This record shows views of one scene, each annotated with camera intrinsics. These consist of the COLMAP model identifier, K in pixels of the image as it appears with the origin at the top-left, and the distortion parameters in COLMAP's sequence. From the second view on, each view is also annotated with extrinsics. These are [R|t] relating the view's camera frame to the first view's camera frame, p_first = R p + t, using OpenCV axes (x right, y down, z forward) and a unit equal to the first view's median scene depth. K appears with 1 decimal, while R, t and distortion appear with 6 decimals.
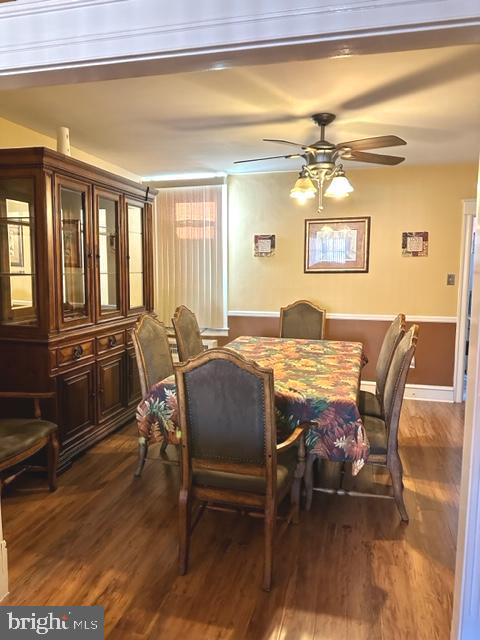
lens RADIAL K [[451.3, 0, 242.4], [0, 451.3, 323.3], [0, 0, 1]] dist [0.070668, -0.095437]
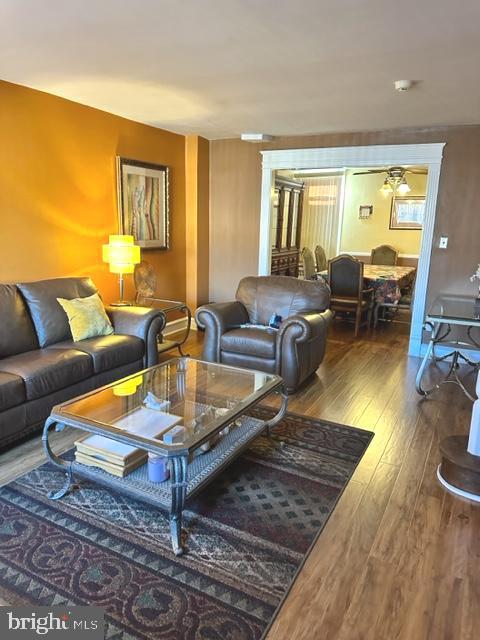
lens RADIAL K [[451.3, 0, 240.4], [0, 451.3, 323.3], [0, 0, 1]] dist [0.070668, -0.095437]
pose [[0.976697, 0.066414, -0.204088, -0.054505], [-0.046722, 0.993906, 0.099841, 0.149375], [0.209476, -0.087979, 0.973848, -1.290385]]
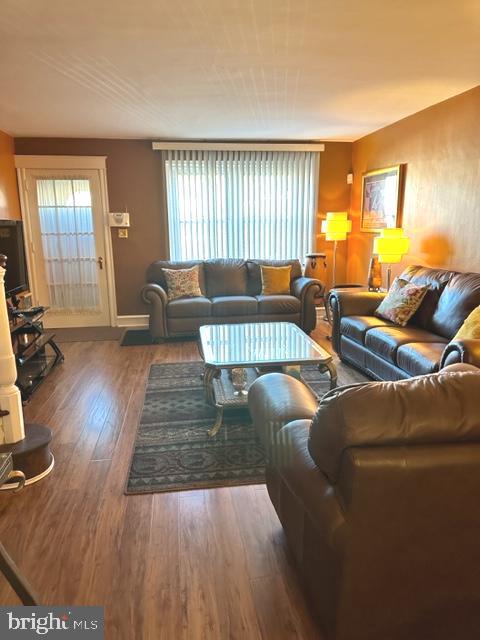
lens RADIAL K [[451.3, 0, 235.5], [0, 451.3, 320.2], [0, 0, 1]] dist [0.070668, -0.095437]
pose [[-0.923569, 0.085513, -0.373775, 0.134841], [-0.038392, 0.949291, 0.312046, -0.026886], [0.381506, 0.302546, -0.873453, 0.387484]]
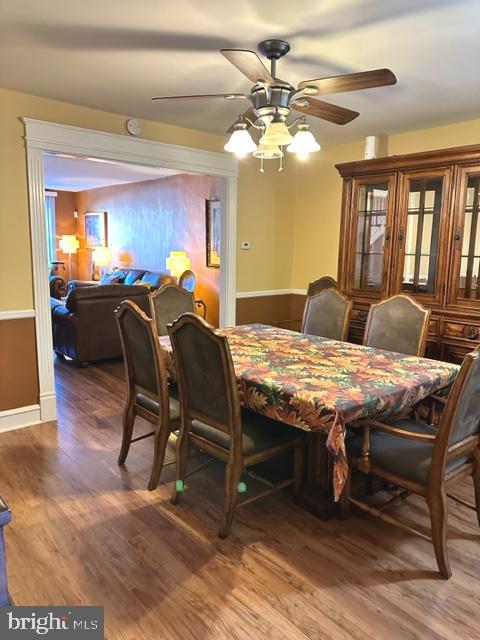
lens RADIAL K [[451.3, 0, 251.8], [0, 451.3, 320.2], [0, 0, 1]] dist [0.070668, -0.095437]
pose [[-0.556122, 0.117746, -0.822717, 0.875080], [-0.128165, 0.965922, 0.224875, -0.172515], [0.821159, 0.230501, -0.522080, 1.458038]]
